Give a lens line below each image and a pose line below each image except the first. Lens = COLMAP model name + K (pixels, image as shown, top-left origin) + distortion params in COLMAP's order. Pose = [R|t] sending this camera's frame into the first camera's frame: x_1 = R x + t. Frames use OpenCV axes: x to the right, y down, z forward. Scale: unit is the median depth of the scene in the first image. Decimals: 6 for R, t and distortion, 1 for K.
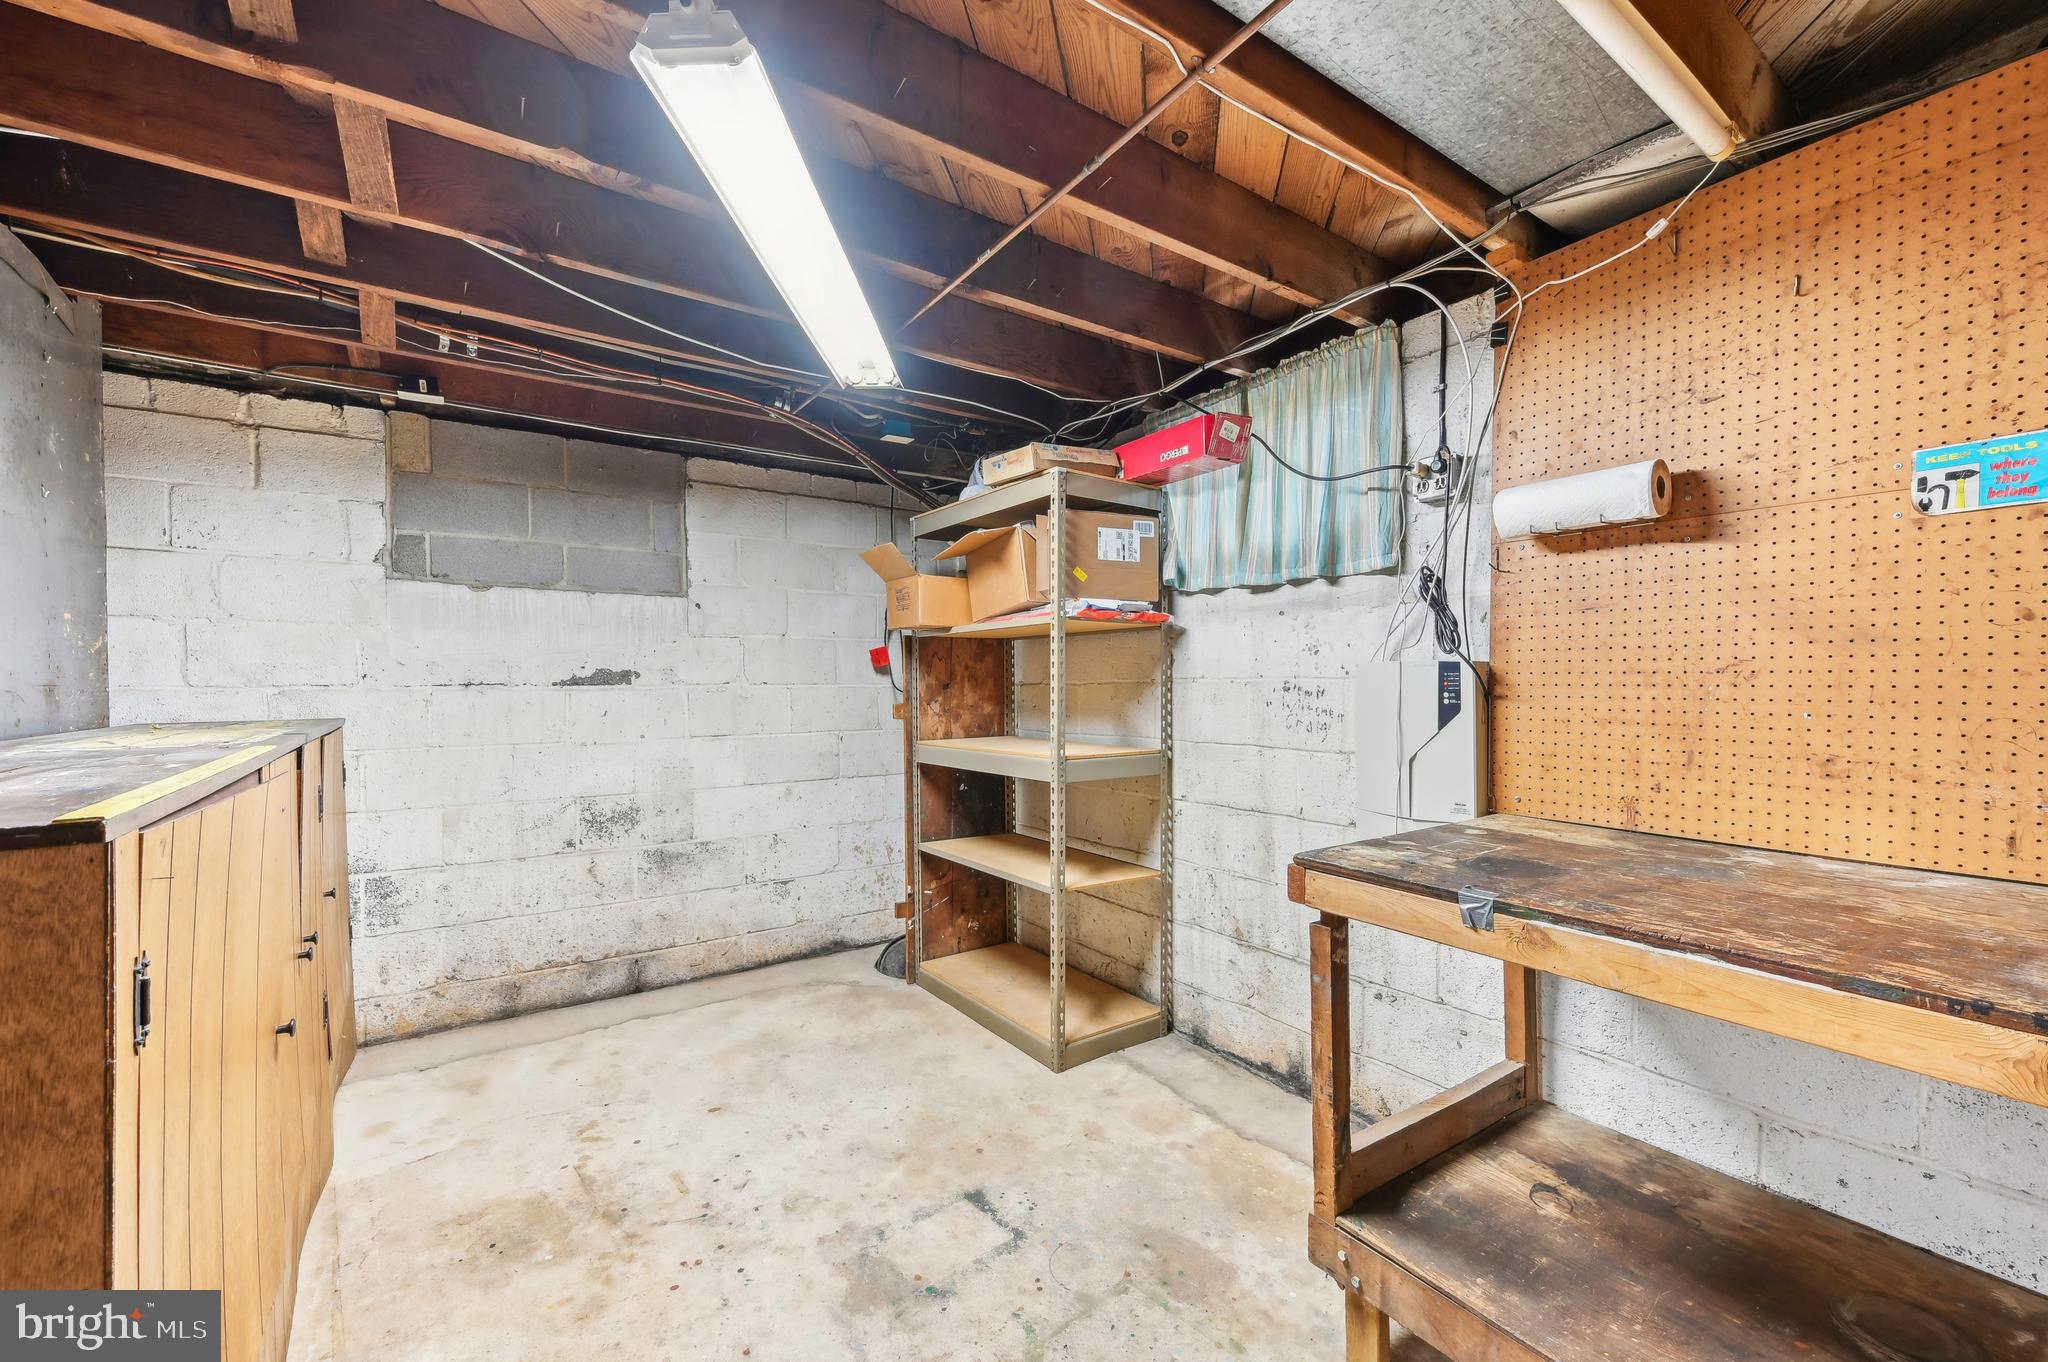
lens RADIAL K [[832.7, 0, 1027.6], [0, 832.7, 686.9], [0, 0, 1]] dist [0.000728, 0.000057]
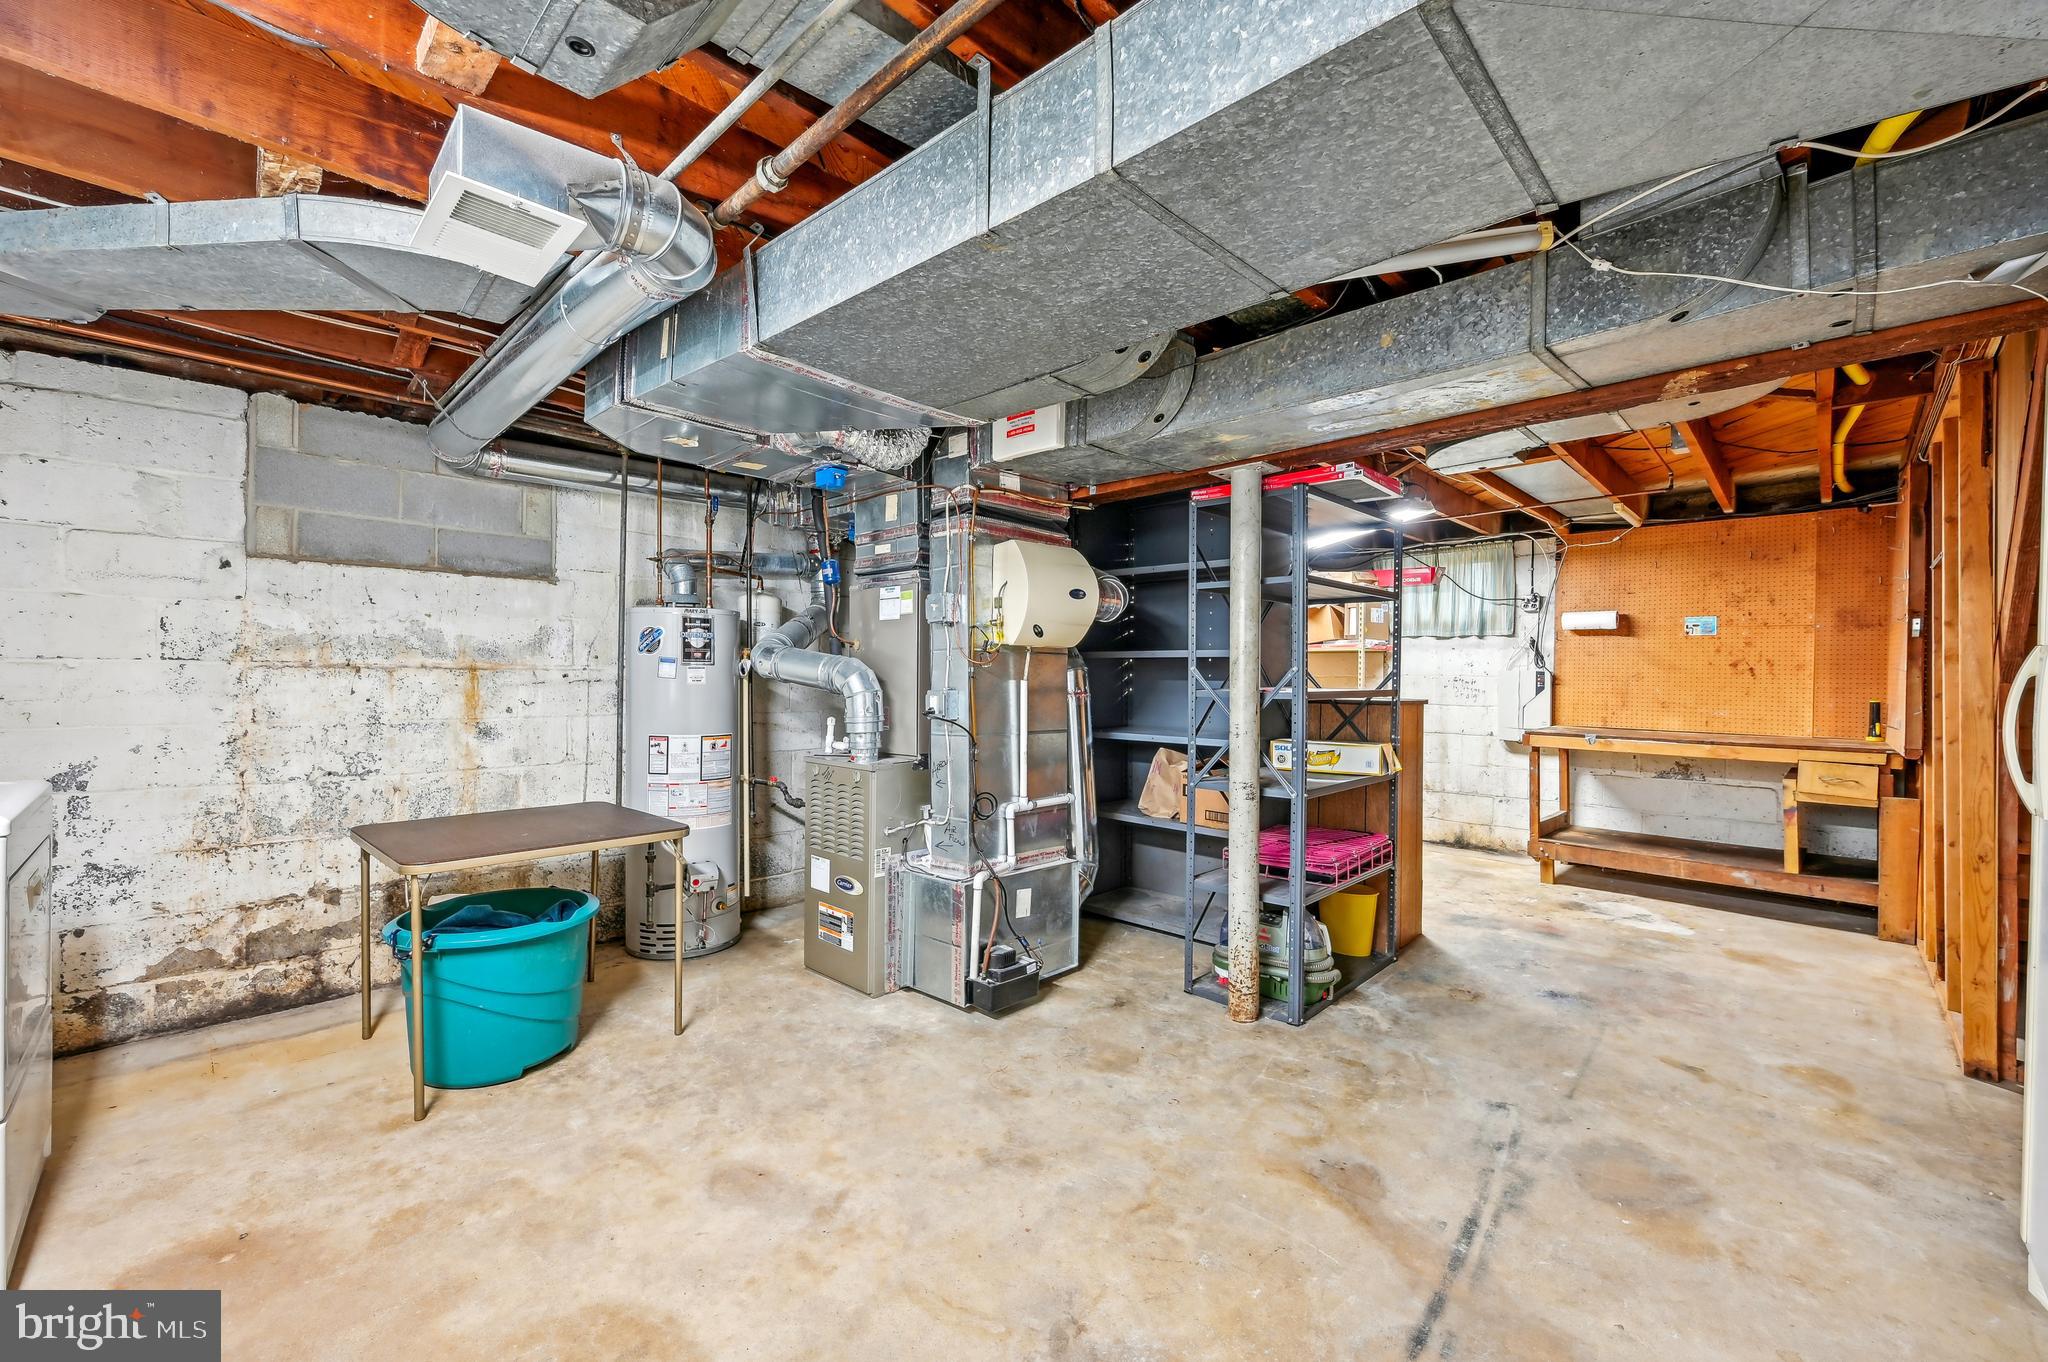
lens RADIAL K [[832.7, 0, 1040.8], [0, 832.7, 677.3], [0, 0, 1]] dist [0.000728, 0.000057]
pose [[0.979094, 0.007923, 0.203253, -1.589689], [-0.007474, 0.999968, -0.002978, 0.010325], [-0.203270, 0.001396, 0.979122, -1.304867]]
